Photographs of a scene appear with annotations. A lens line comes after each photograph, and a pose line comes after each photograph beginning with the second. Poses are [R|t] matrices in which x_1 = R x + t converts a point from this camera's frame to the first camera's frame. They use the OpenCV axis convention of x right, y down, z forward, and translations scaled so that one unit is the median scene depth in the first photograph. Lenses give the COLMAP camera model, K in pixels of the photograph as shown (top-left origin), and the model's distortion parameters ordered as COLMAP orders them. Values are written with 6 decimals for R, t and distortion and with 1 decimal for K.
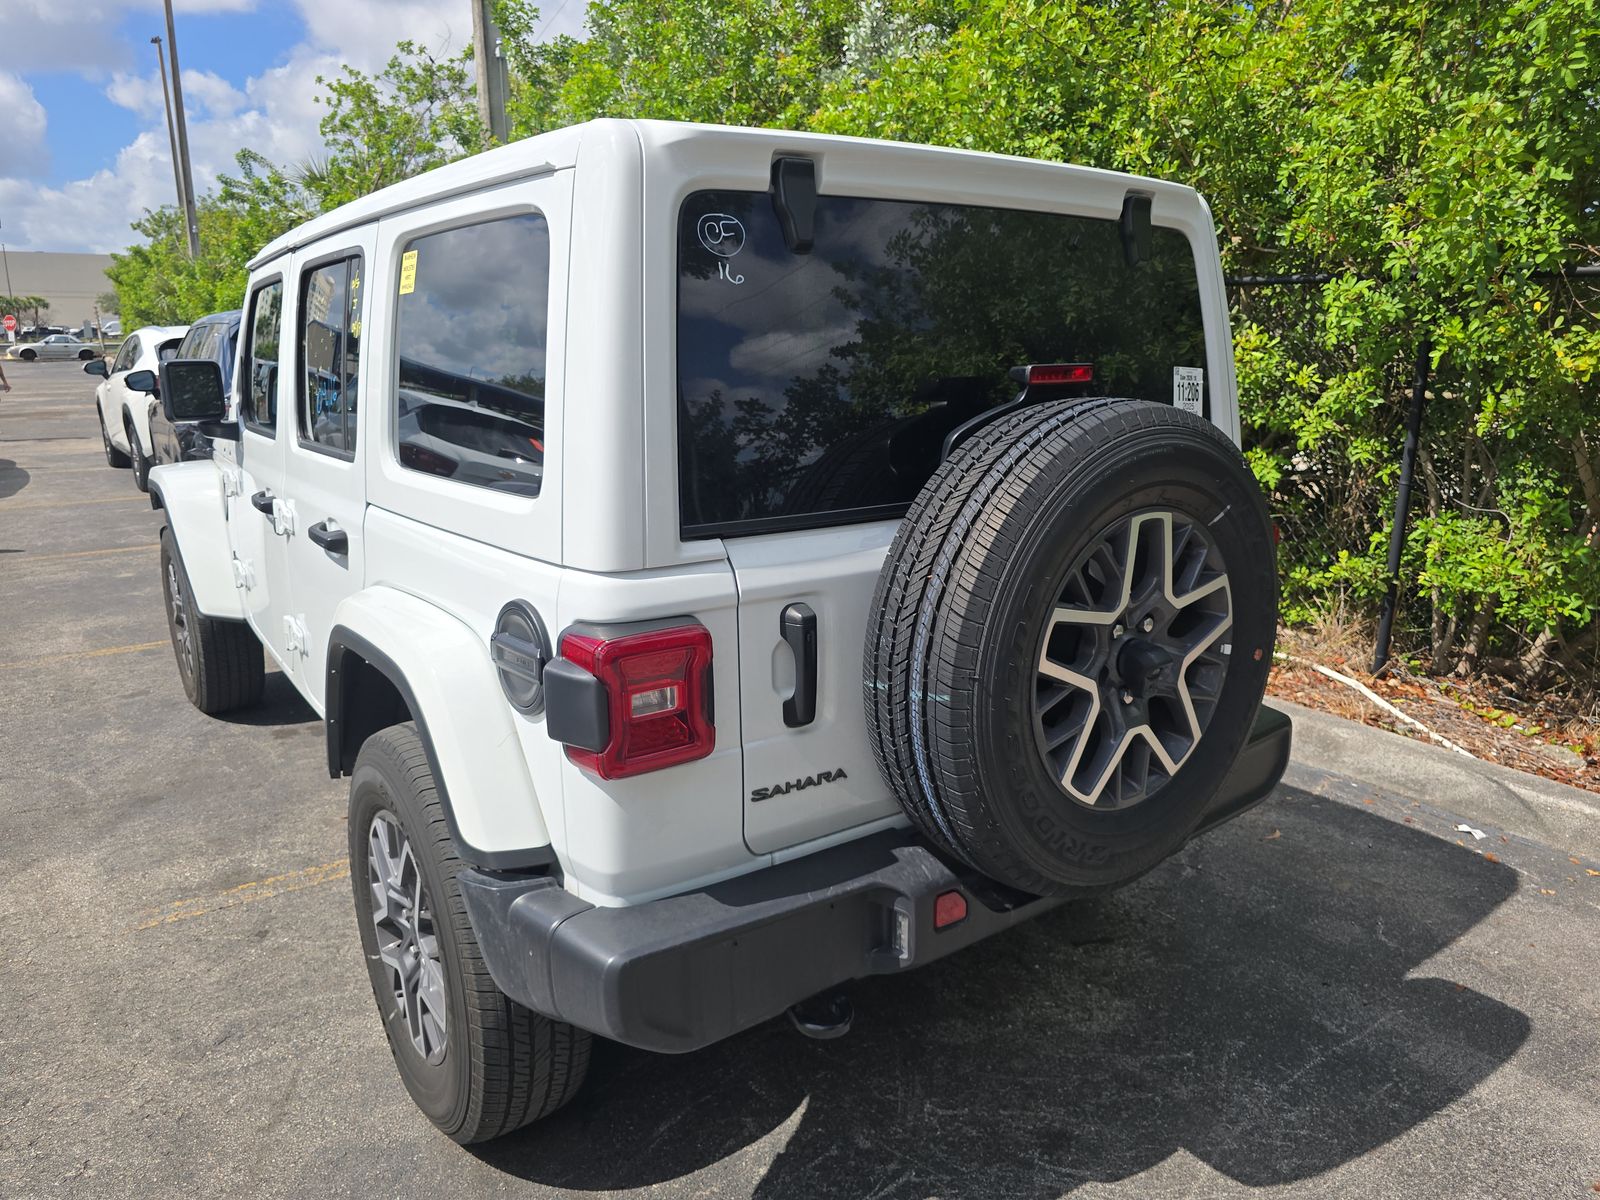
lens RADIAL K [[1059.0, 0, 787.5], [0, 1059.0, 591.4], [0, 0, 1]] dist [0.057286, -0.041243]
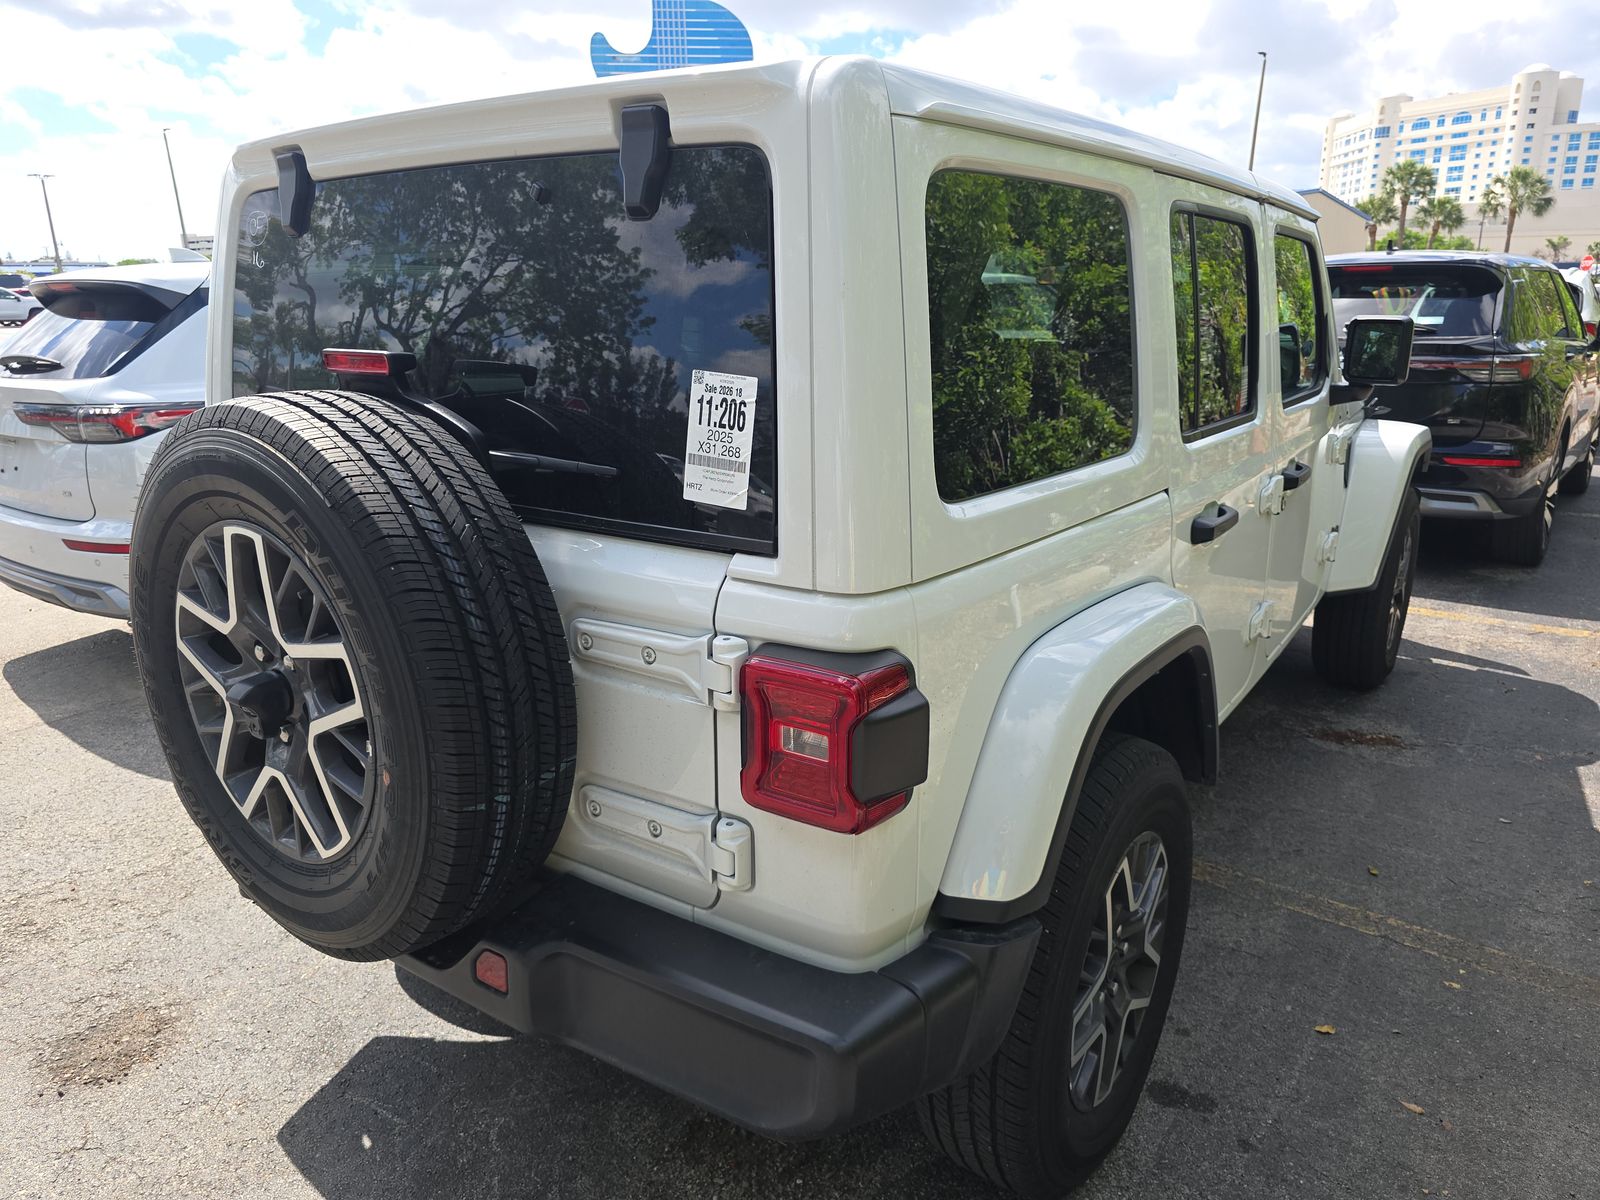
lens RADIAL K [[1063.0, 0, 793.8], [0, 1063.0, 594.2], [0, 0, 1]] dist [0.054934, -0.051364]
pose [[0.331260, 0.260656, -0.906821, 1.197176], [-0.210890, 0.957225, 0.198107, -0.267461], [0.919670, 0.125615, 0.372060, 1.013862]]
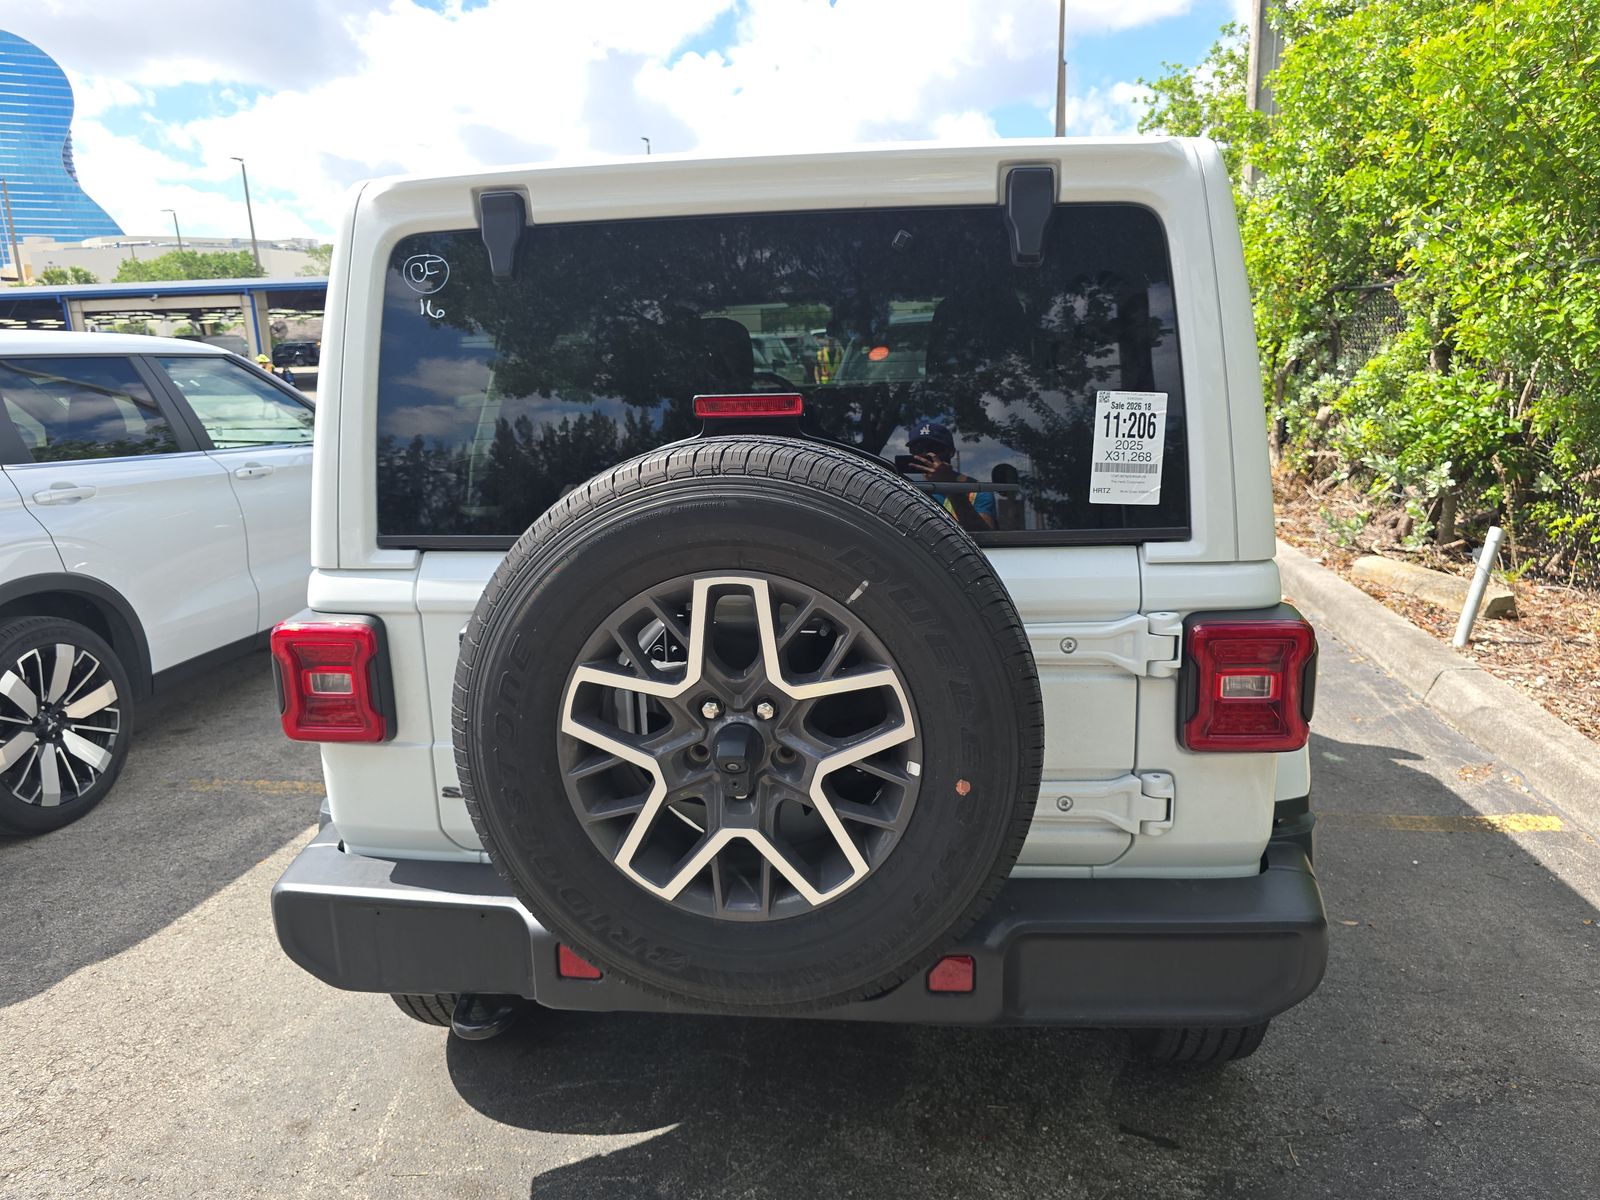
lens RADIAL K [[1063.0, 0, 793.8], [0, 1063.0, 594.2], [0, 0, 1]] dist [0.054934, -0.051364]
pose [[0.746905, 0.133945, -0.651299, 0.853980], [-0.126632, 0.990227, 0.058427, -0.106584], [0.652761, 0.038836, 0.756568, 0.375506]]
